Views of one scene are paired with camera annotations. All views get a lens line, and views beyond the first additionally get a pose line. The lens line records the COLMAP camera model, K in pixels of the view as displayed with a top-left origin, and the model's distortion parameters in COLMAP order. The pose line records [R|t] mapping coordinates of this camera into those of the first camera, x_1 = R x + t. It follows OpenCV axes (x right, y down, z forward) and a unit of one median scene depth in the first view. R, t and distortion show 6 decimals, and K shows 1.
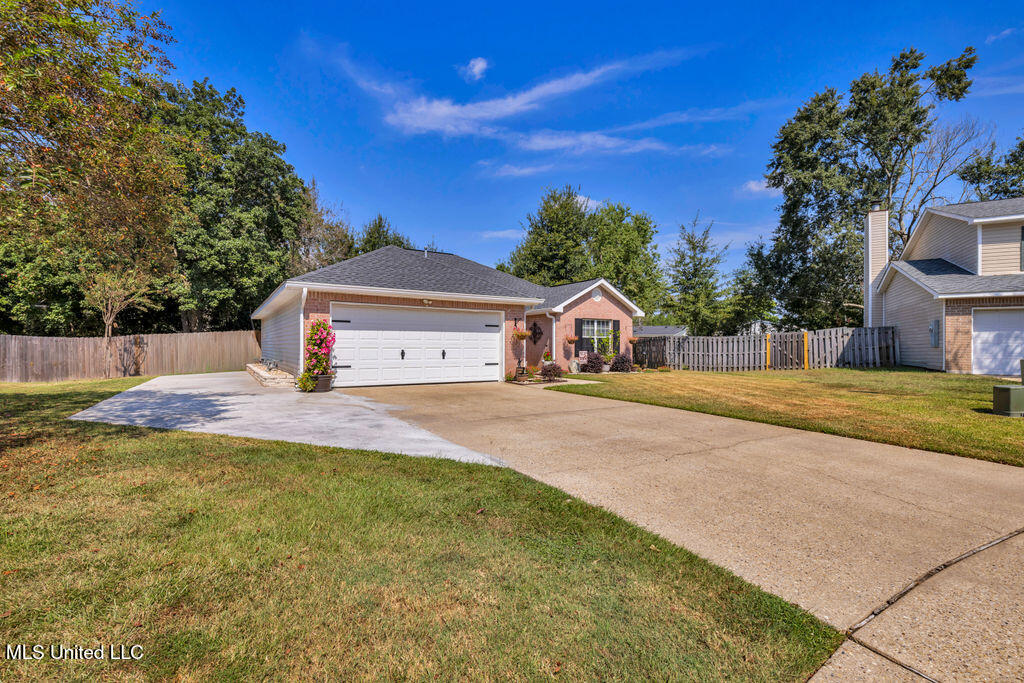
lens RADIAL K [[486.9, 0, 522.1], [0, 486.9, 357.6], [0, 0, 1]] dist [0.000300, -0.000008]
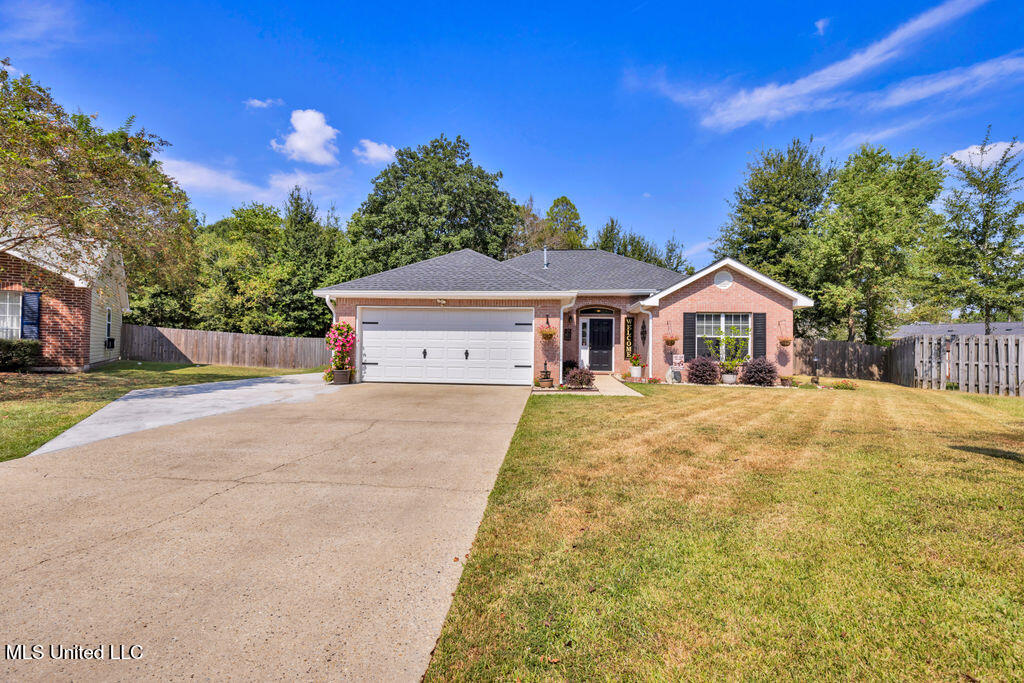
lens RADIAL K [[464.8, 0, 512.0], [0, 464.8, 341.5], [0, 0, 1]] dist [0.004375, 0.000503]
pose [[0.779687, 0.002936, -0.626163, 0.342217], [-0.025025, 0.999336, -0.026475, -0.007254], [0.625669, 0.036312, 0.779243, 0.232391]]
